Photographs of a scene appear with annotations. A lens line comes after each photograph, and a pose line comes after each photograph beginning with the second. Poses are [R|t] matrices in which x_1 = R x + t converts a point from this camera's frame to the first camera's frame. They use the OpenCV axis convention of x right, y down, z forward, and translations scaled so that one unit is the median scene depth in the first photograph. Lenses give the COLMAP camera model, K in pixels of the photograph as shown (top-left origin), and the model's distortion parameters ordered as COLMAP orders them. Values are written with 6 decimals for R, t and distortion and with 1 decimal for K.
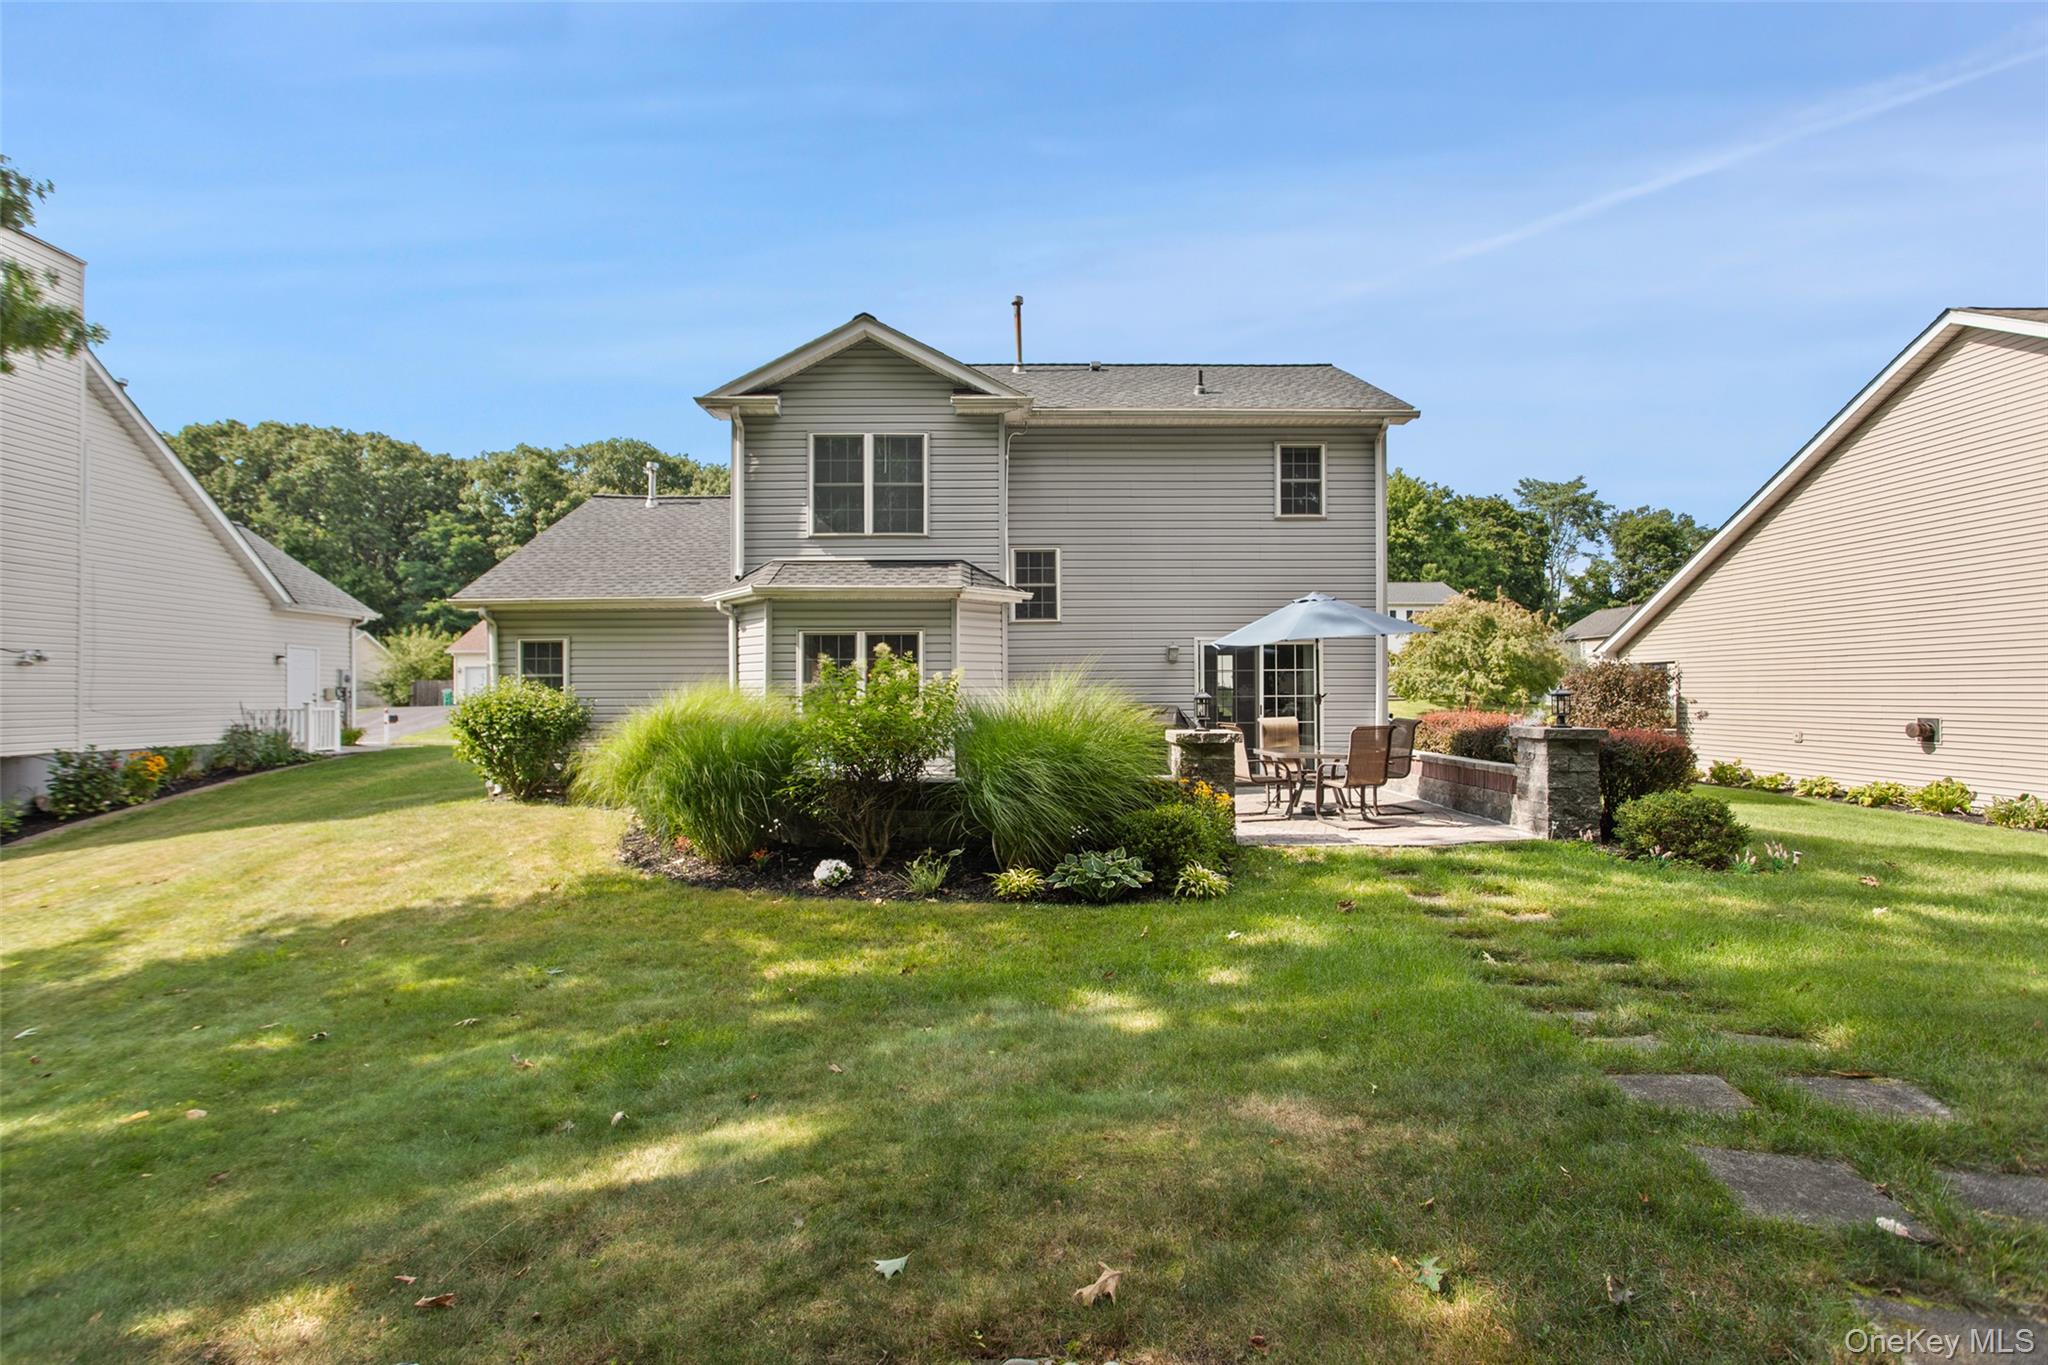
lens RADIAL K [[967.2, 0, 1022.9], [0, 967.2, 685.6], [0, 0, 1]] dist [0.006657, 0.001427]
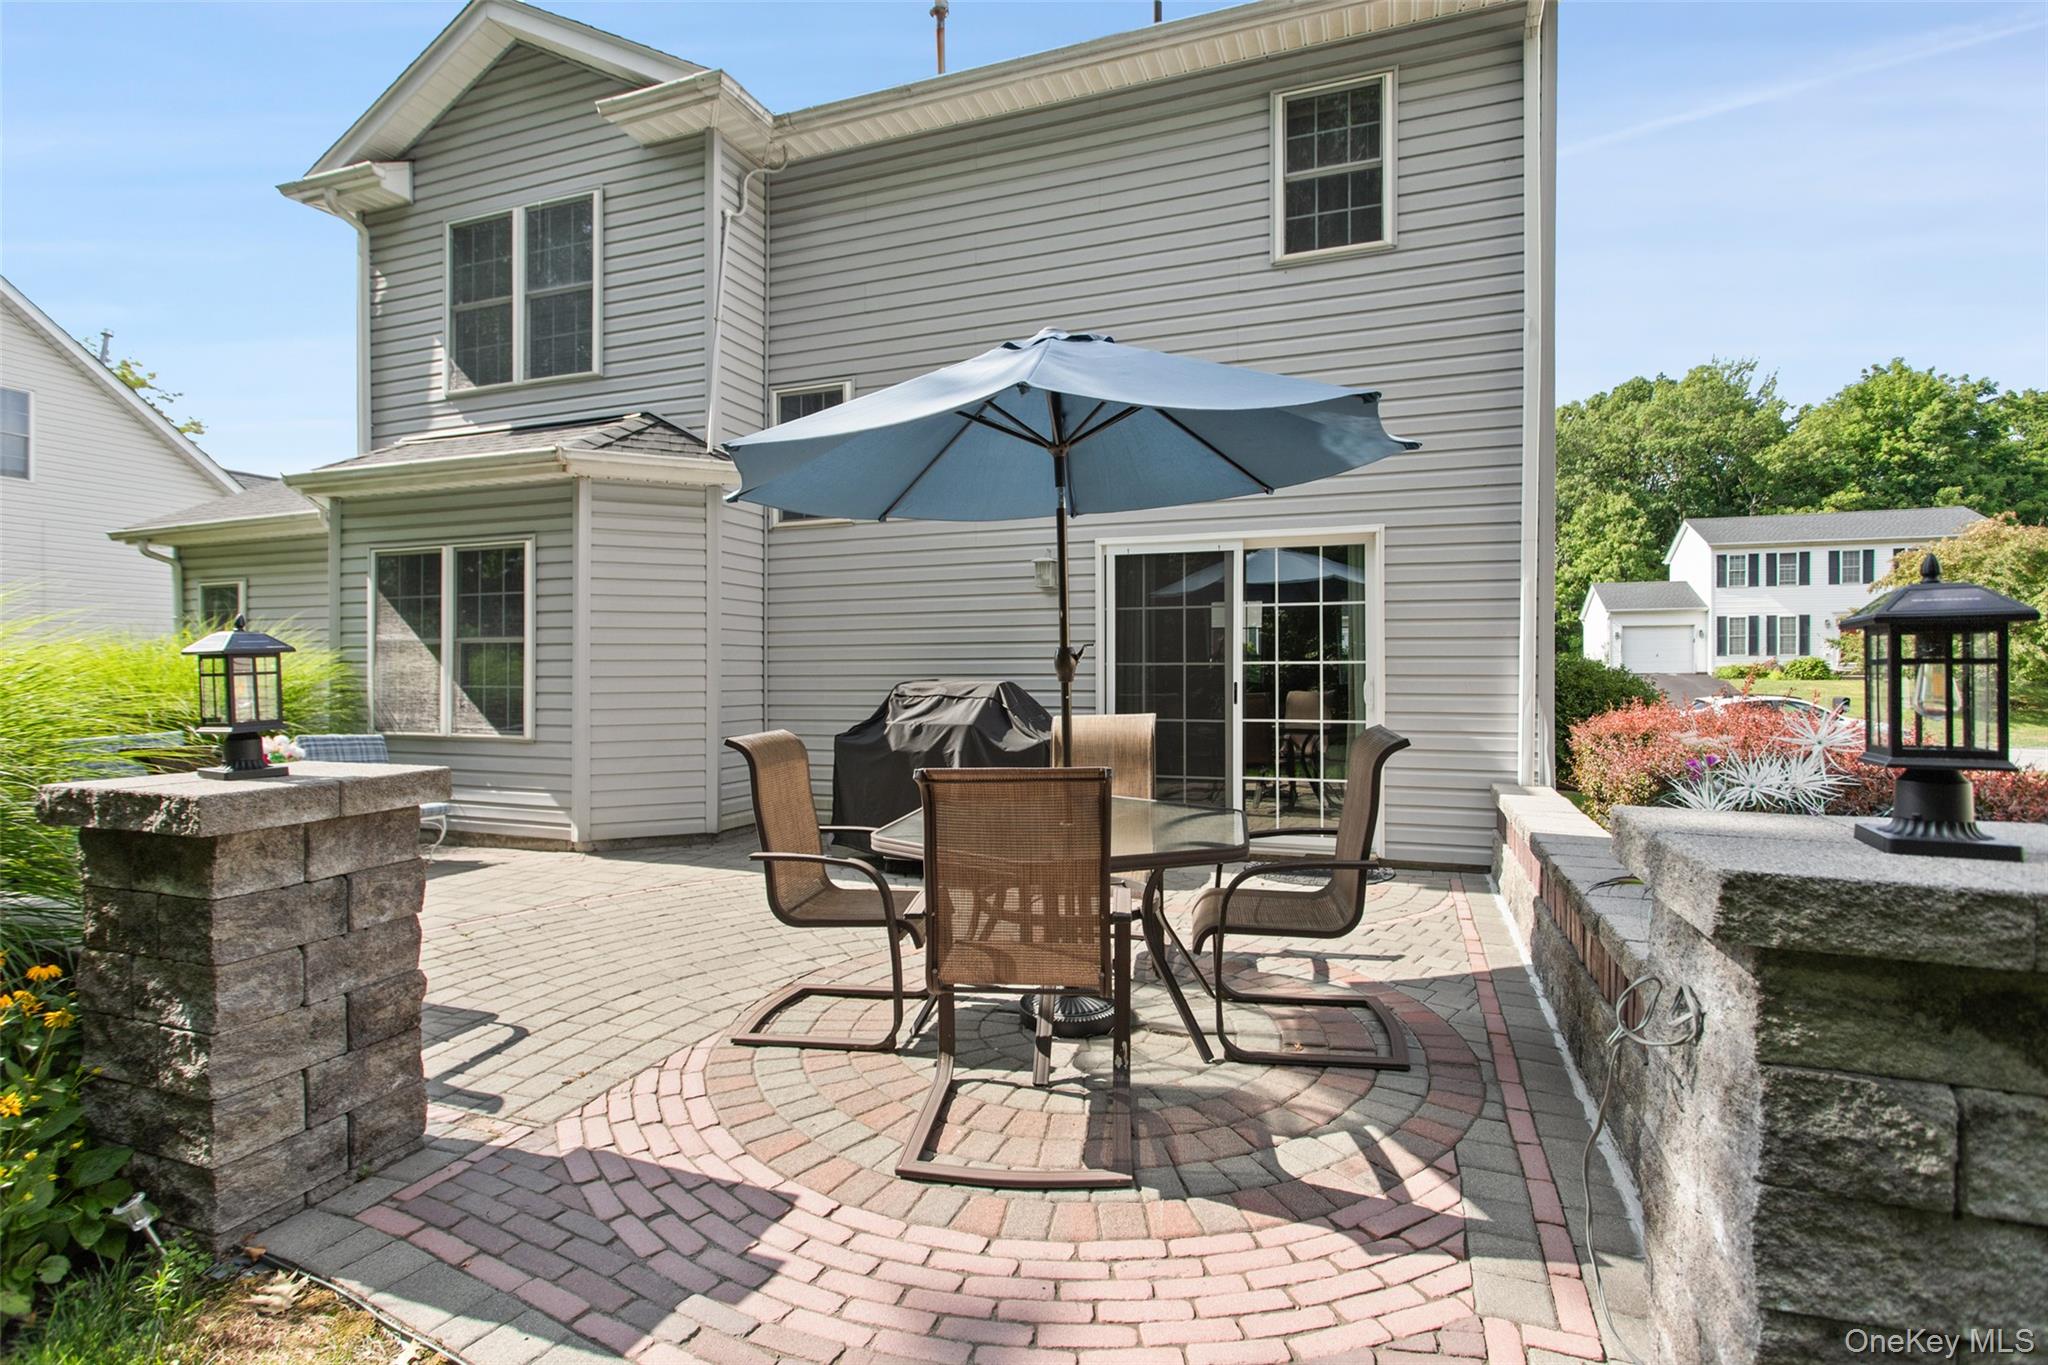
lens RADIAL K [[967.2, 0, 1024.6], [0, 967.2, 677.7], [0, 0, 1]] dist [0.006657, 0.001427]
pose [[0.930713, 0.006929, -0.365686, 0.320069], [-0.000863, 0.999859, 0.016750, 0.010049], [0.365751, -0.015274, 0.930588, 0.539945]]
